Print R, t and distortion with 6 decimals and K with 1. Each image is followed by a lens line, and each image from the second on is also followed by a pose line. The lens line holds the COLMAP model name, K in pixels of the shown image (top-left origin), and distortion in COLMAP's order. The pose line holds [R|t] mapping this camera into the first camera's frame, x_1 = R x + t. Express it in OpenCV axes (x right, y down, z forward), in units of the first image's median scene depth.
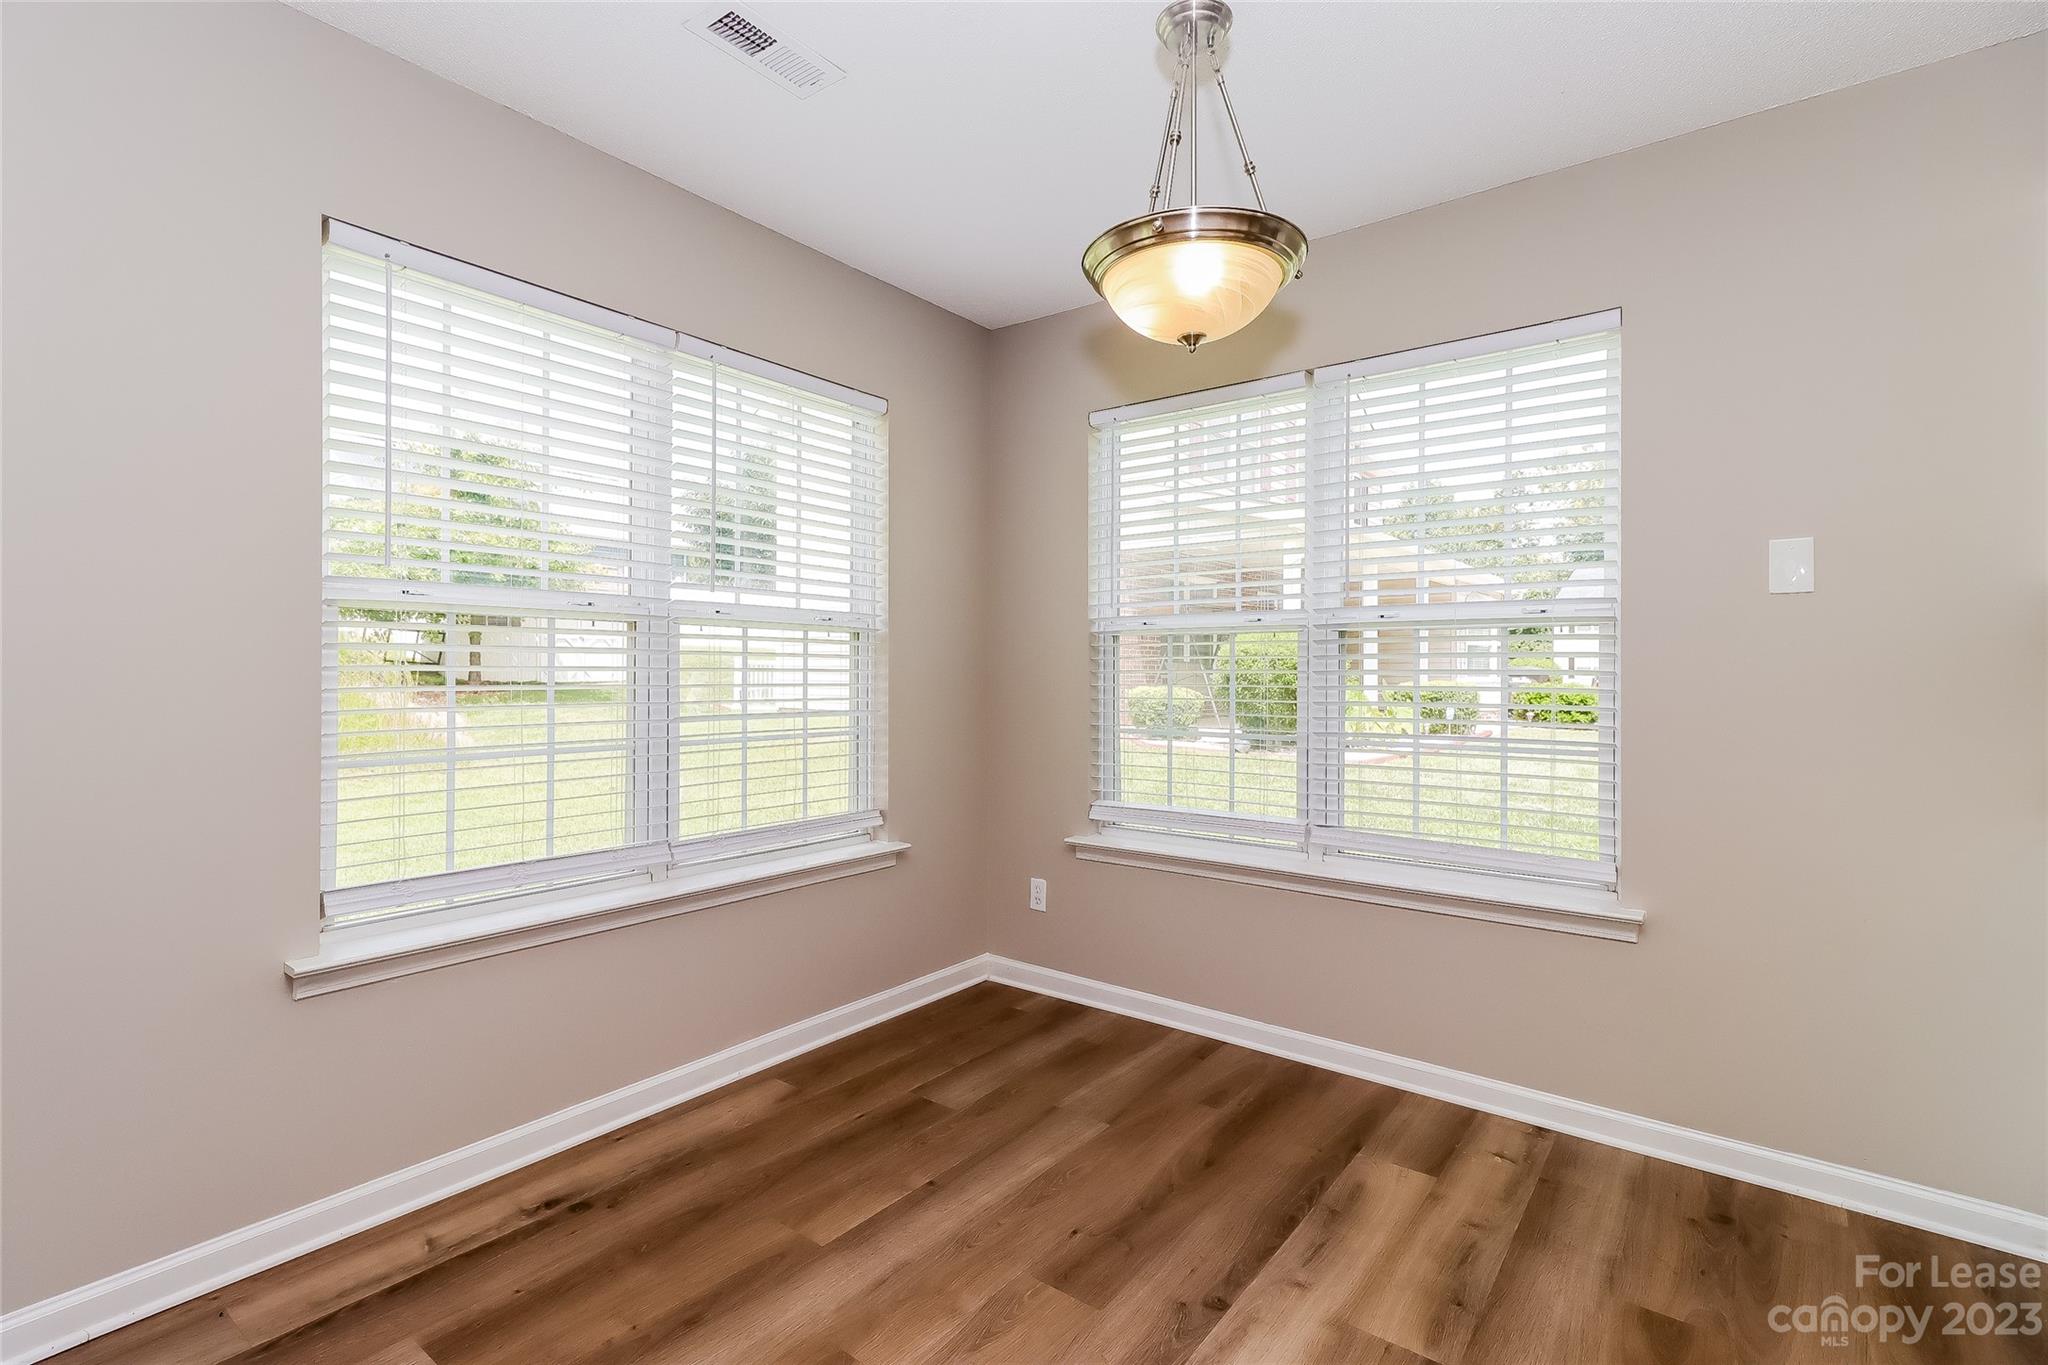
lens RADIAL K [[951.3, 0, 1024.3], [0, 951.3, 676.5], [0, 0, 1]] dist [-0.002507, -0.000901]
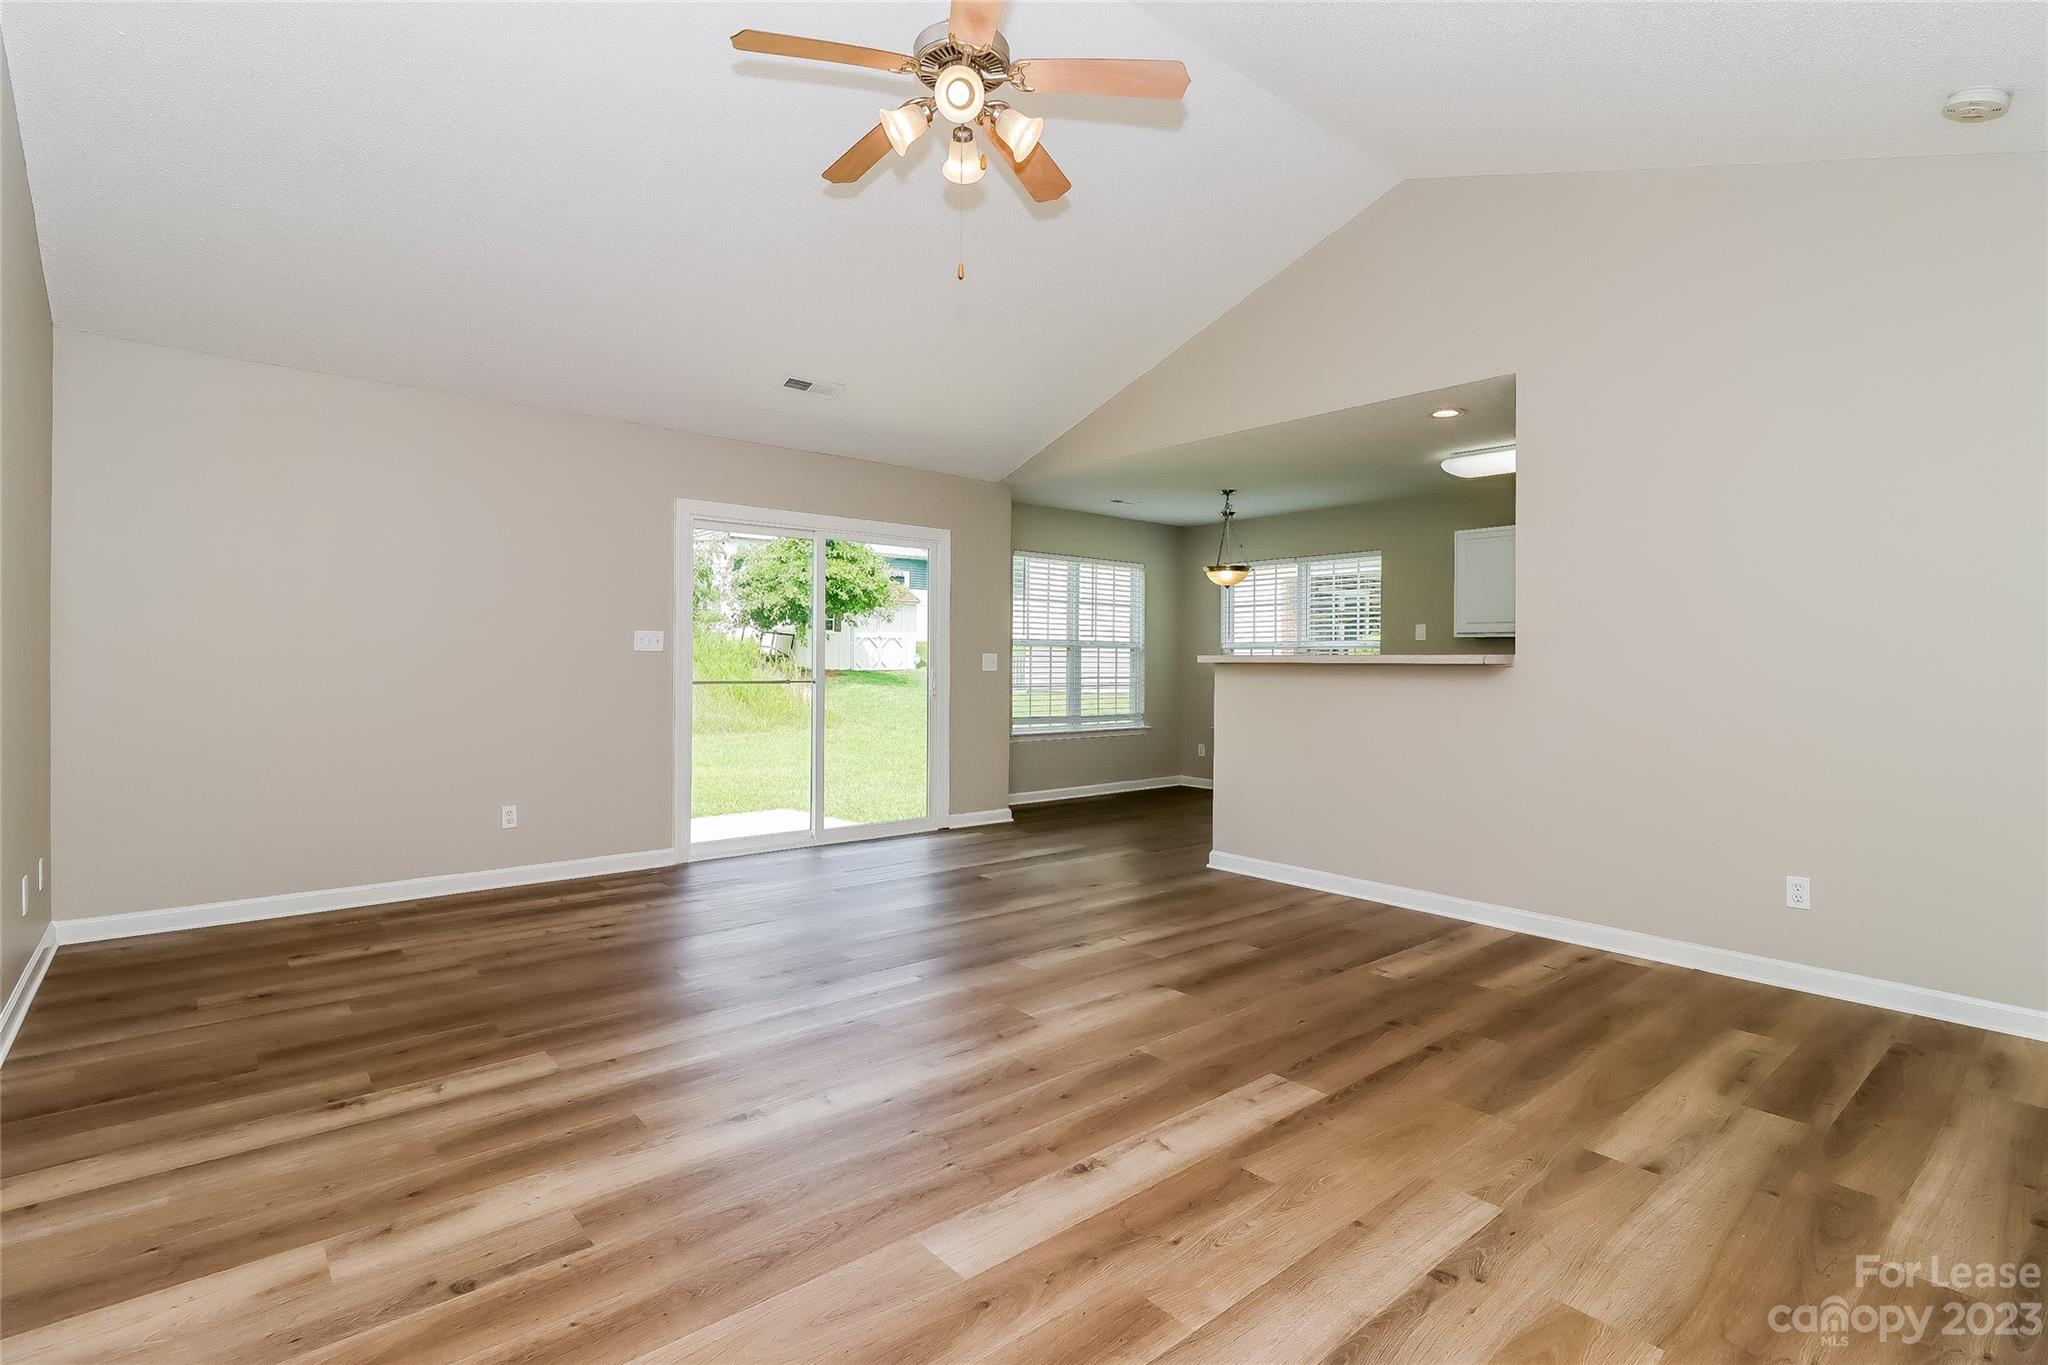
lens RADIAL K [[951.3, 0, 1026.1], [0, 951.3, 677.5], [0, 0, 1]] dist [-0.002507, -0.000901]
pose [[0.978492, 0.016585, -0.205617, 0.094861], [-0.015959, 0.999862, 0.004700, 0.030085], [0.205666, -0.001317, 0.978621, -1.886303]]
